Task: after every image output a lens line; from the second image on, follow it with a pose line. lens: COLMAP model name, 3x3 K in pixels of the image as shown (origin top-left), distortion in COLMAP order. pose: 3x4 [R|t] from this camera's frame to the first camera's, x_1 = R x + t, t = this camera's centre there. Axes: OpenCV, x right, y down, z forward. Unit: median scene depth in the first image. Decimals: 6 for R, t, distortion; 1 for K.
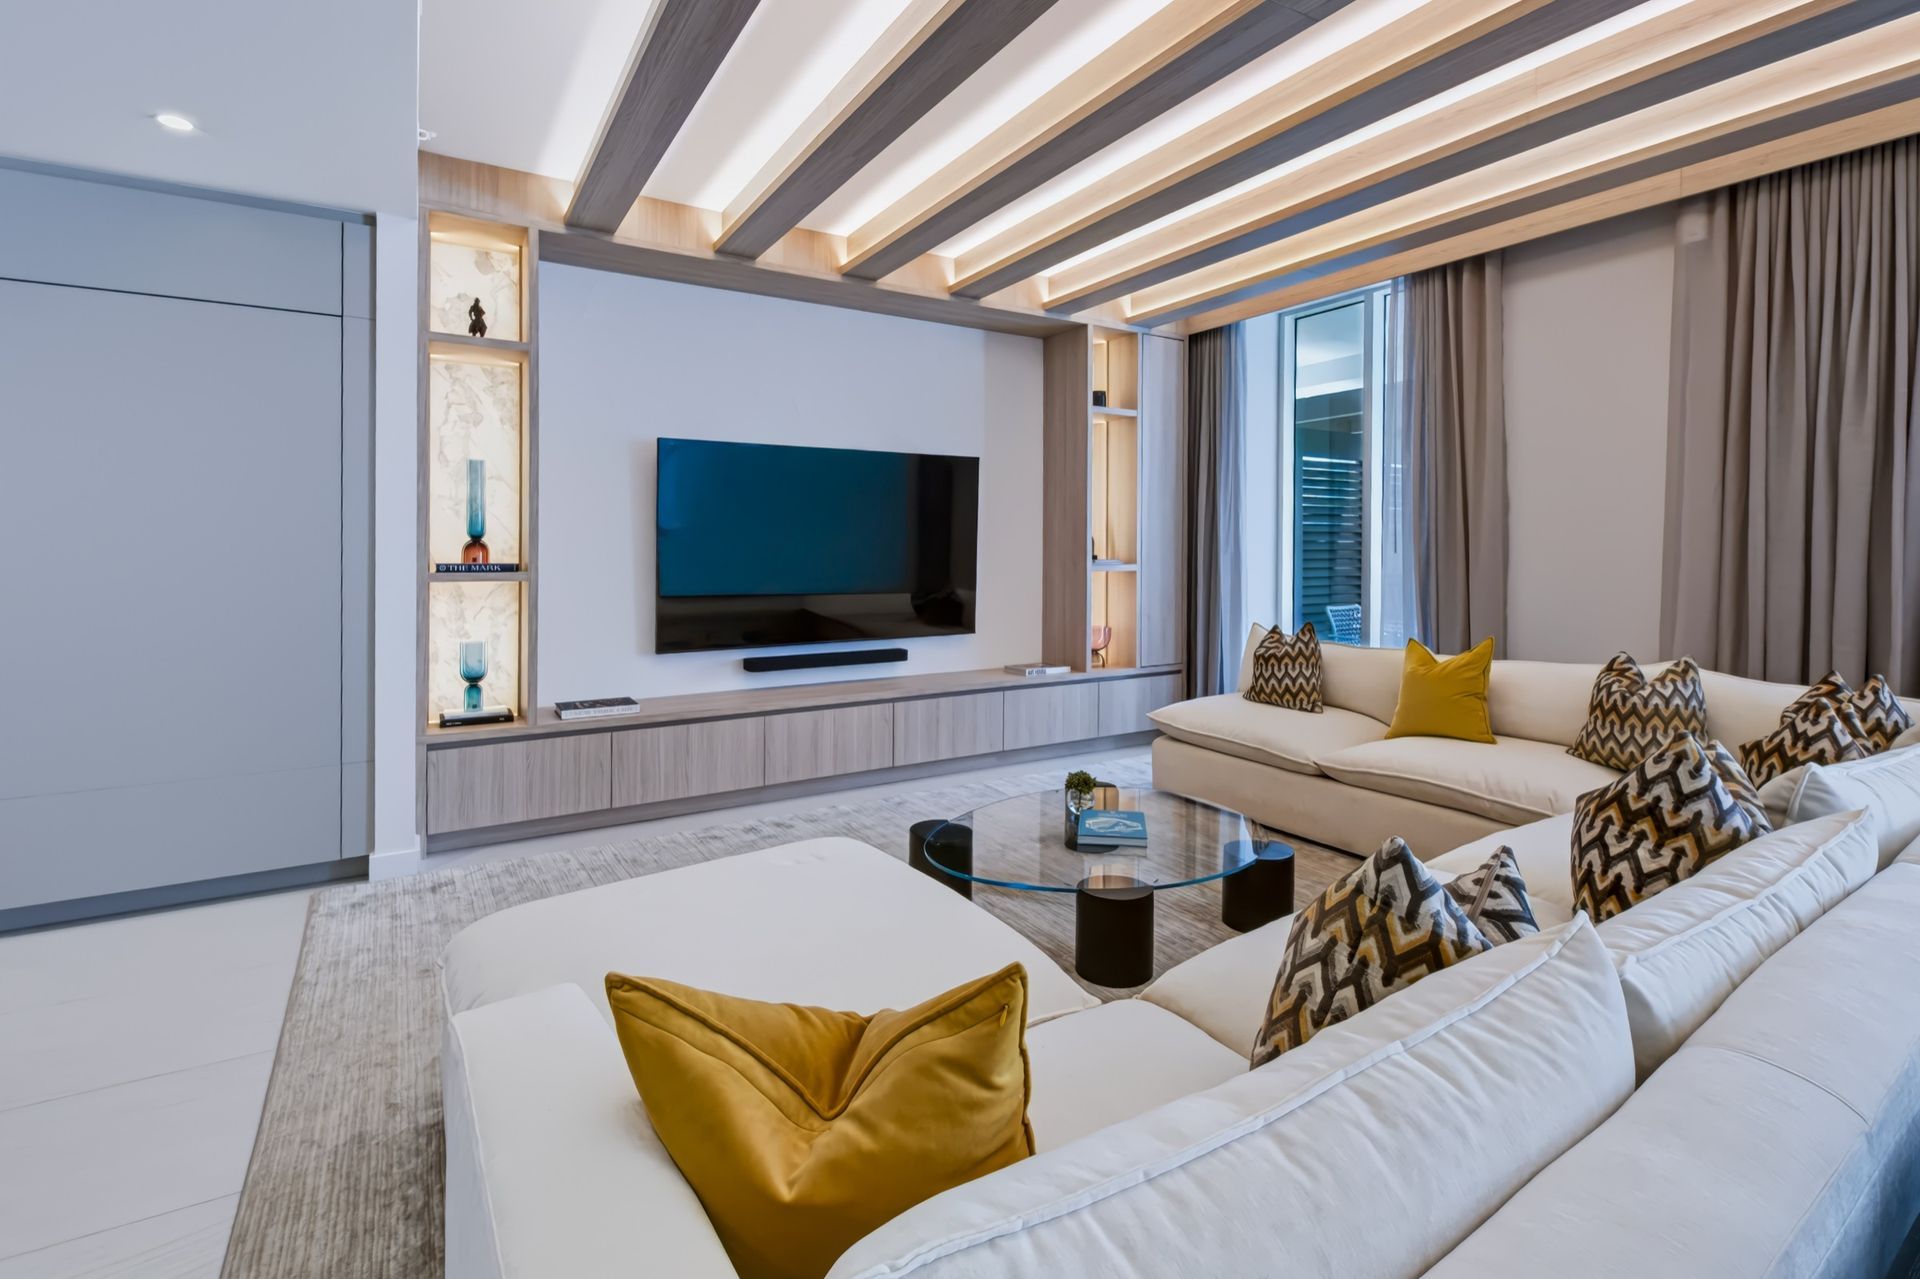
lens RADIAL K [[889.9, 0, 945.9], [0, 889.9, 563.2], [0, 0, 1]] dist [0.001448, -0.004457]
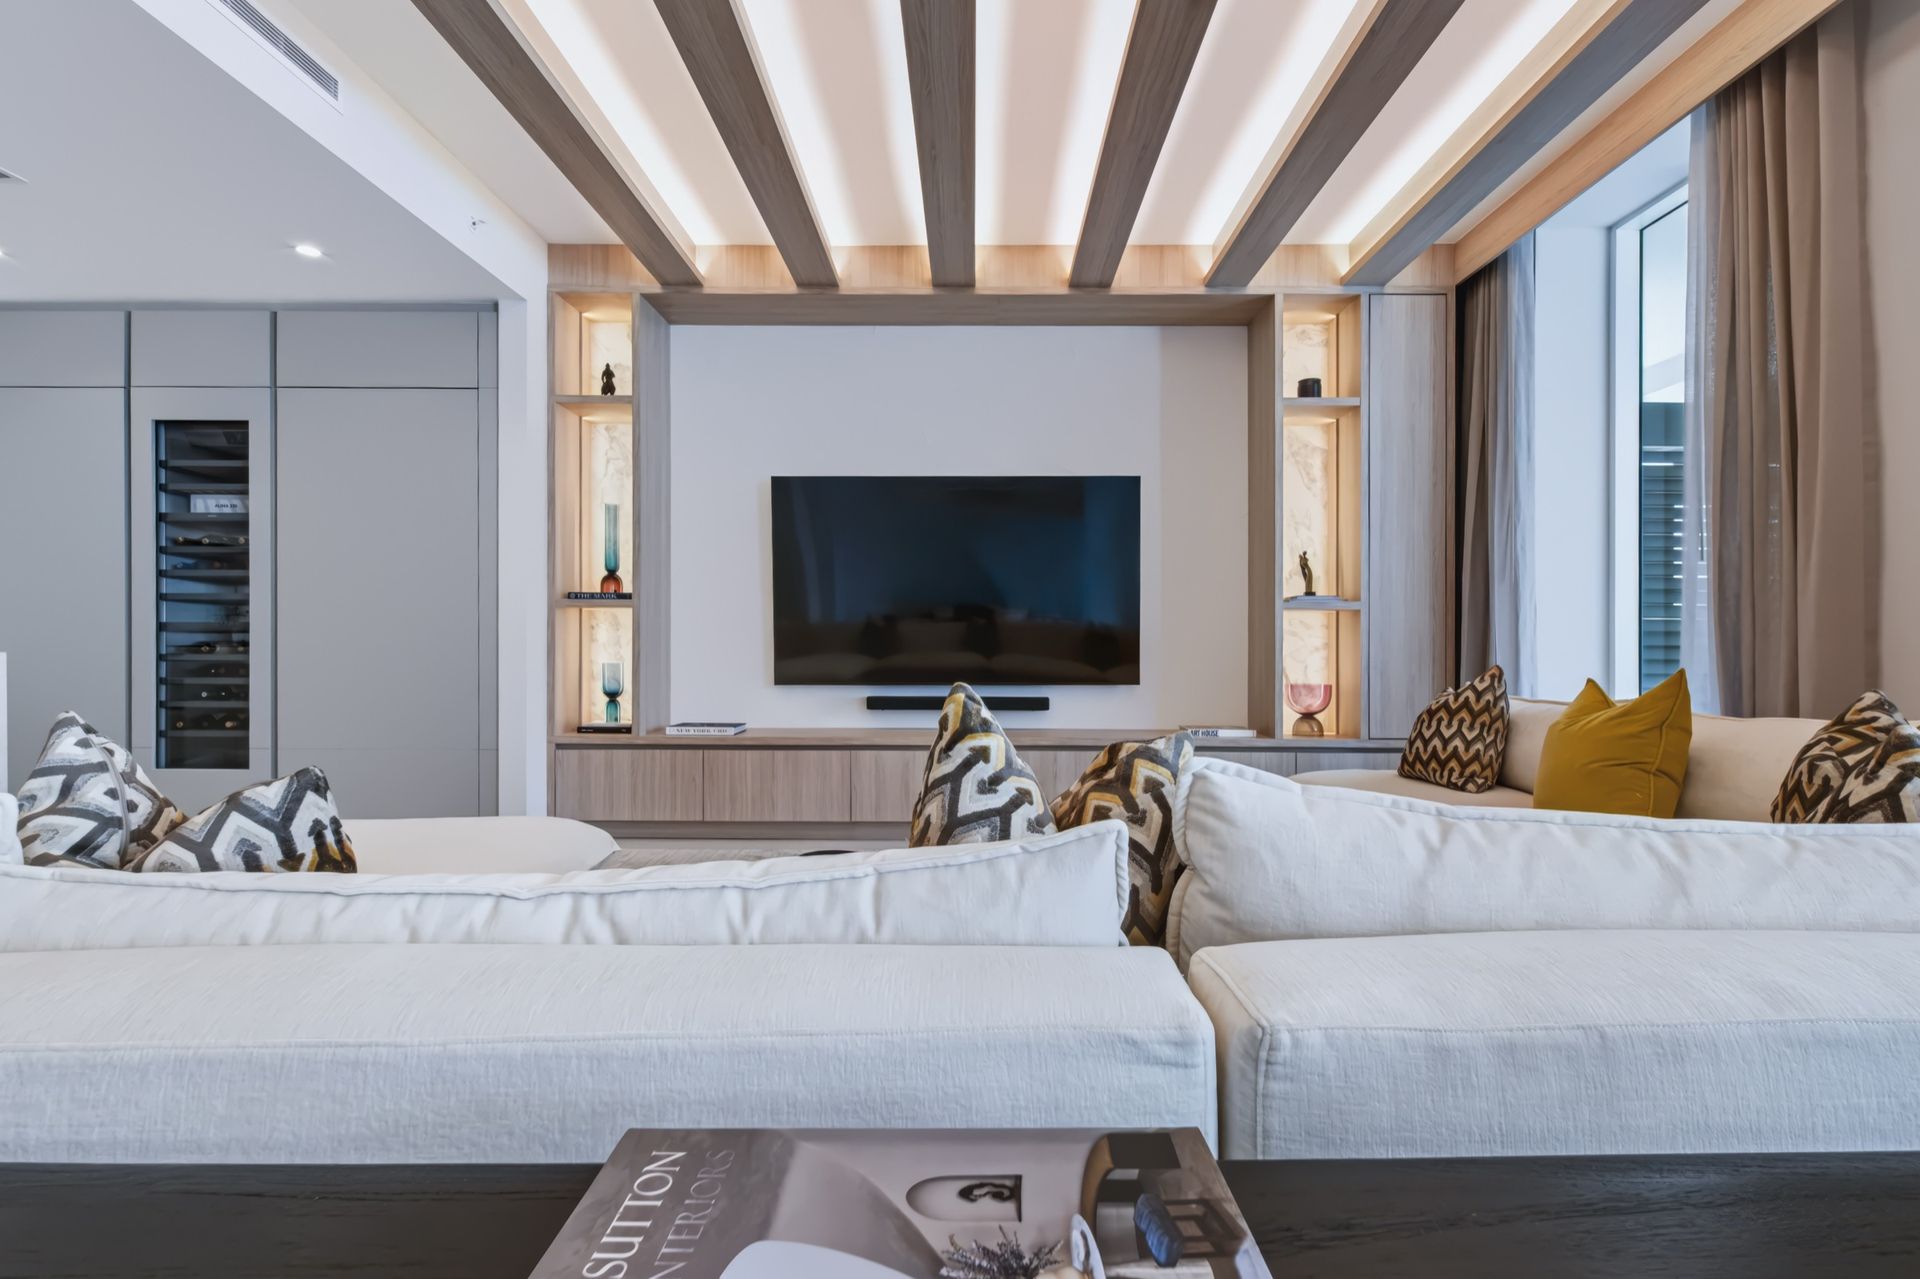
lens RADIAL K [[919.8, 0, 965.9], [0, 919.8, 655.4], [0, 0, 1]] dist [0.011019, -0.003441]
pose [[0.848083, 0.010076, -0.529768, 0.499147], [-0.012360, 0.999923, -0.000769, 0.075006], [0.529720, 0.007200, 0.848142, 0.231441]]
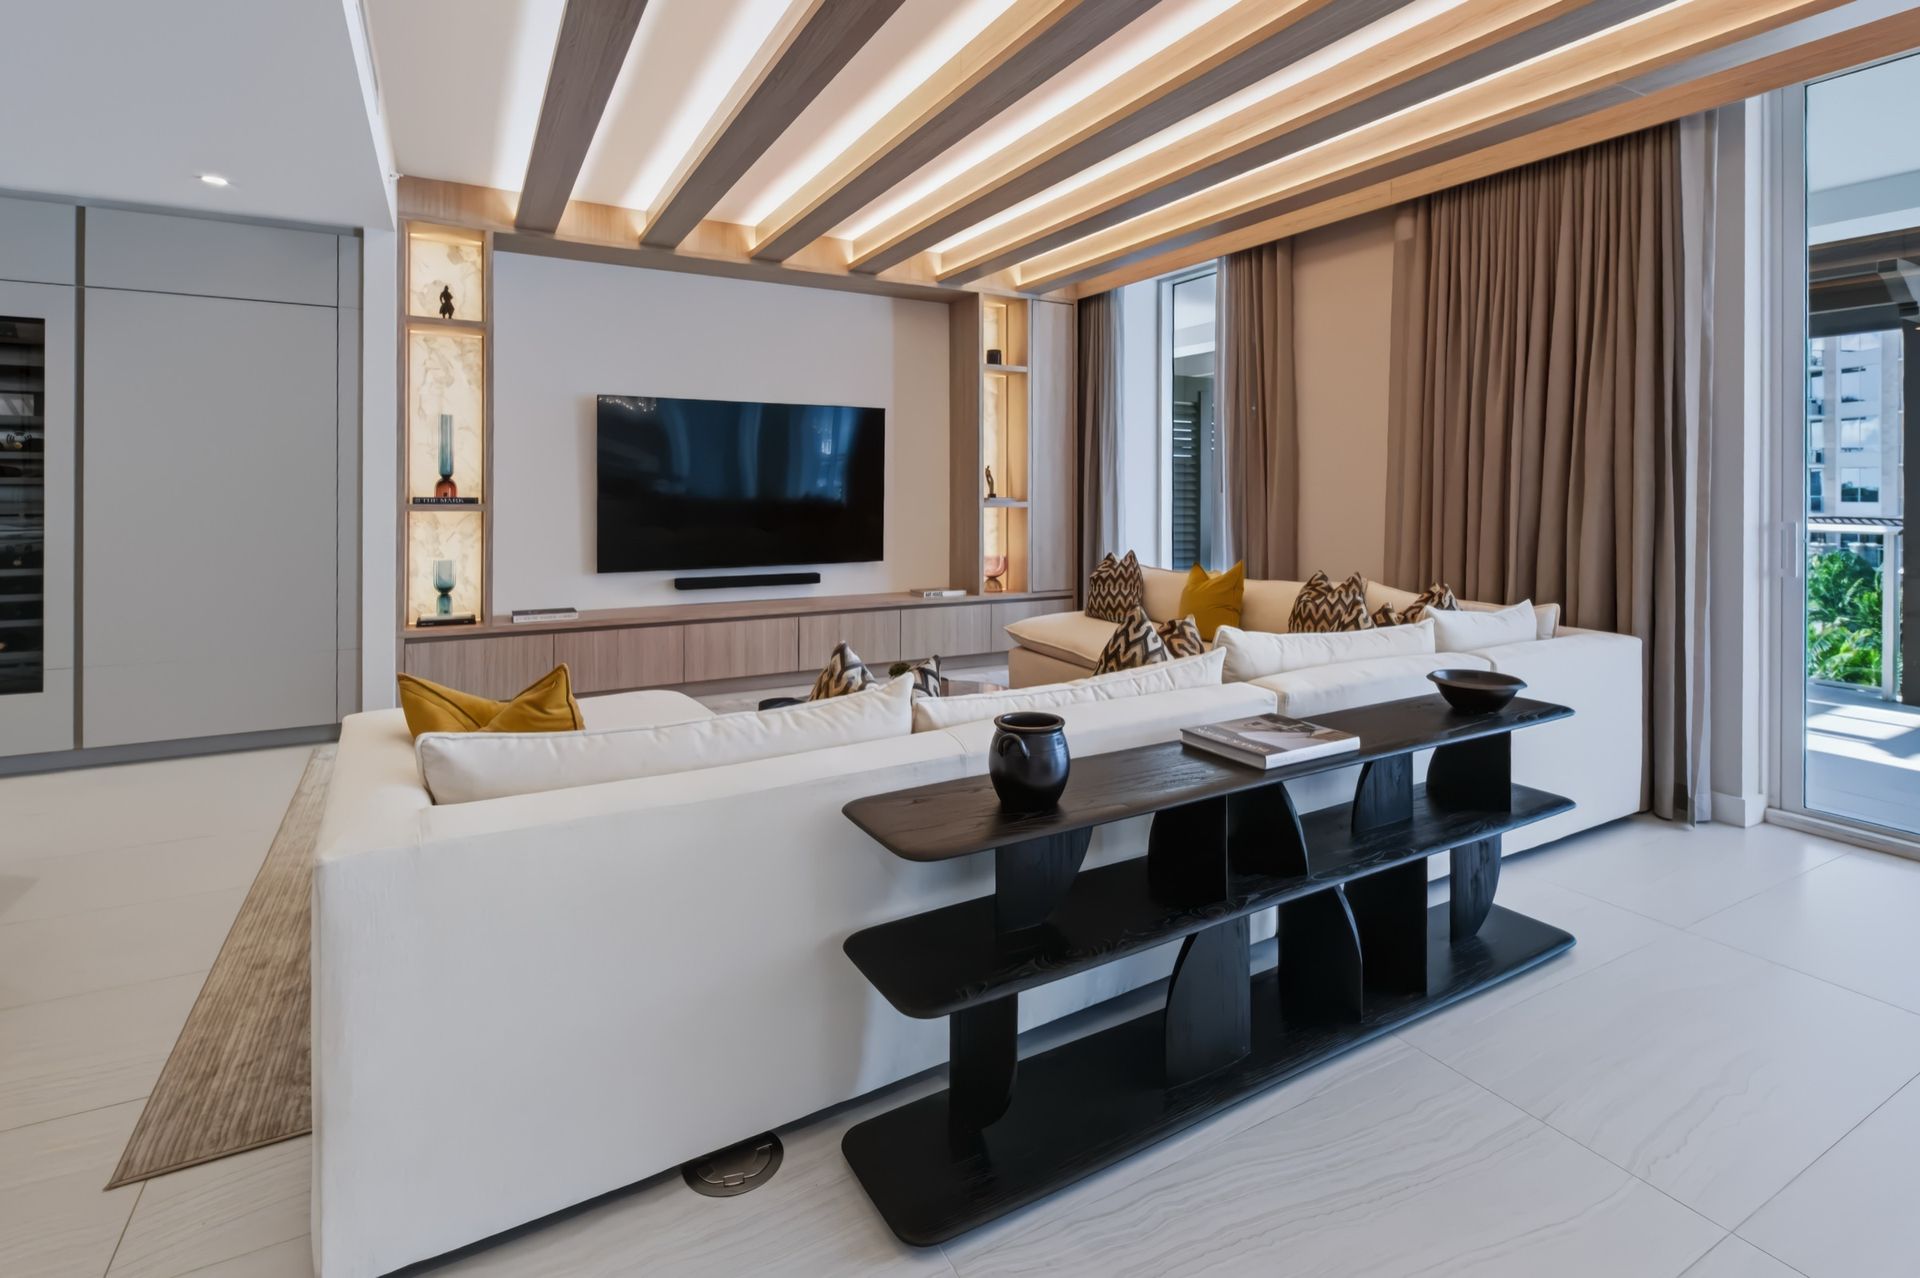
lens RADIAL K [[928.8, 0, 953.3], [0, 928.8, 506.7], [0, 0, 1]] dist [0.000548, -0.003290]
pose [[0.999128, 0.004552, -0.041500, 0.242187], [-0.004385, 0.999982, 0.004111, 0.004714], [0.041518, -0.003925, 0.999130, -0.279643]]
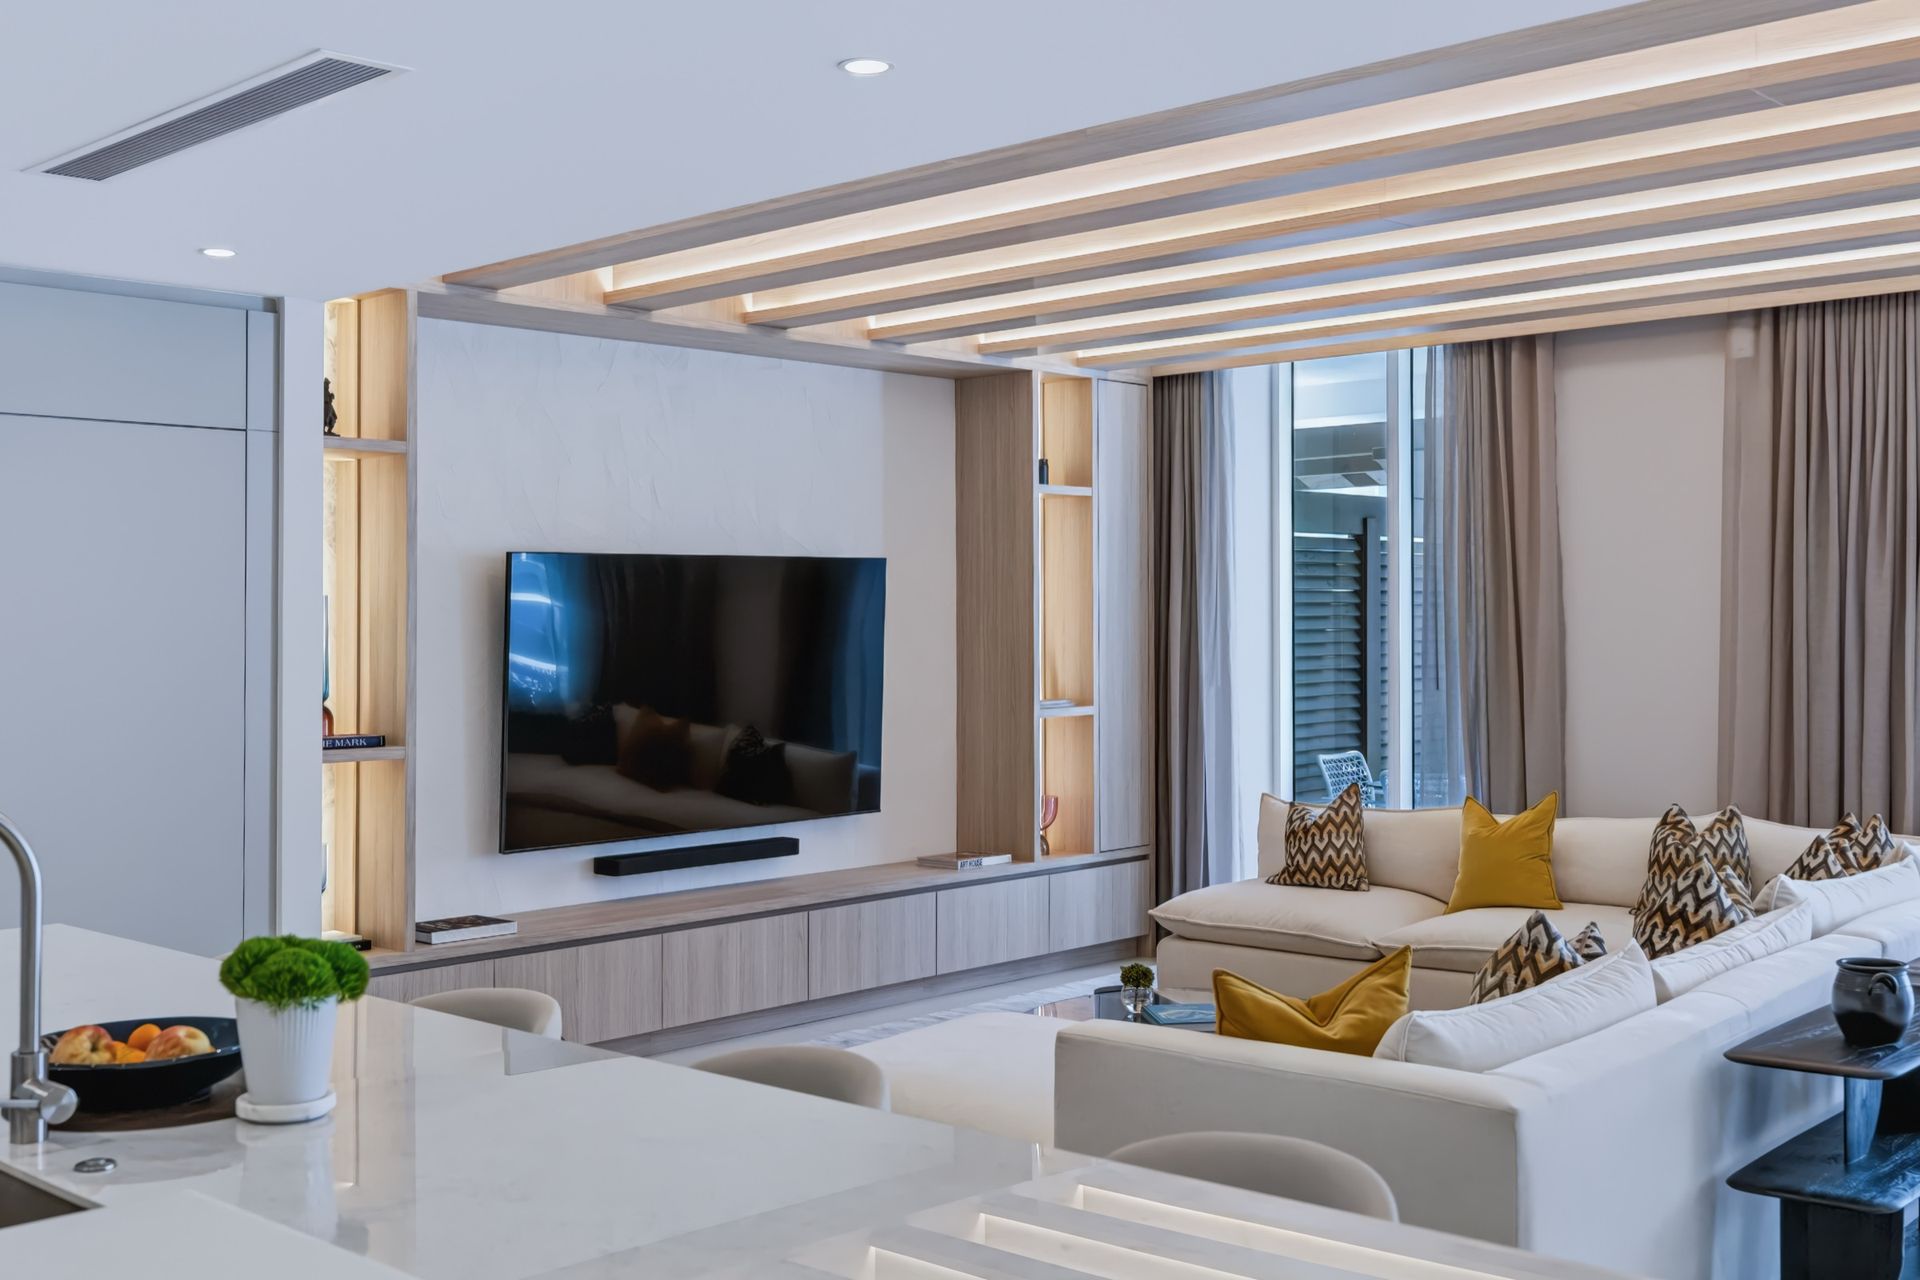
lens RADIAL K [[2014.7, 0, 847.3], [0, 2014.7, 663.5], [0, 0, 1]] dist [-0.033232, 0.000000]
pose [[0.972281, -0.017605, 0.233150, -0.495277], [0.016989, 0.999845, 0.004647, -0.061104], [-0.233196, -0.000557, 0.972430, -0.720817]]
